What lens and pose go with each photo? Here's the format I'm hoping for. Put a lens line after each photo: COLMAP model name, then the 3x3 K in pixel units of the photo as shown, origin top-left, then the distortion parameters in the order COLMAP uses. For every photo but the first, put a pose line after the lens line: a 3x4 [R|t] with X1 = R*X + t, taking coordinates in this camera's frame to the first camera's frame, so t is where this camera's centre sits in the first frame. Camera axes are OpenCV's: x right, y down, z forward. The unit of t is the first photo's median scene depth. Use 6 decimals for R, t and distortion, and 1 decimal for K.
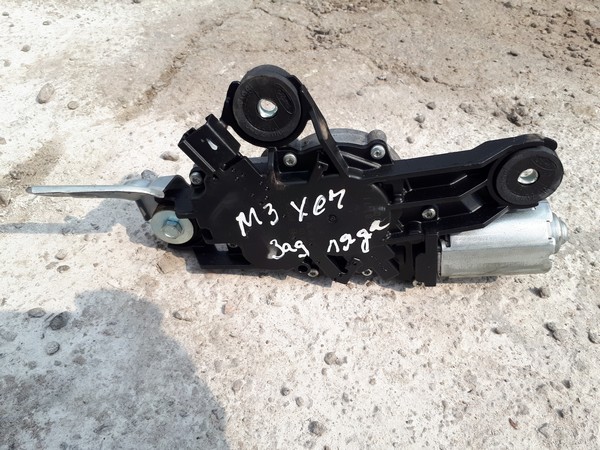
lens RADIAL K [[471.2, 0, 298.3], [0, 471.2, 220.5], [0, 0, 1]] dist [0.017689, -0.027862]
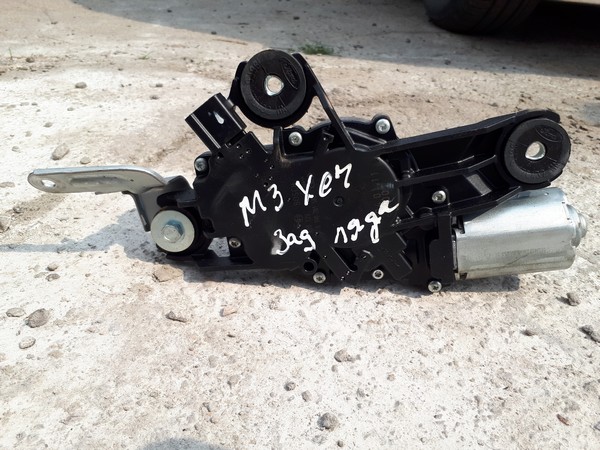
lens RADIAL K [[471.2, 0, 299.3], [0, 471.2, 225.3], [0, 0, 1]] dist [0.017689, -0.027862]
pose [[0.999981, -0.003356, -0.005117, -0.004760], [0.001661, 0.953684, -0.300805, 0.327427], [0.005890, 0.300790, 0.953672, 0.092061]]
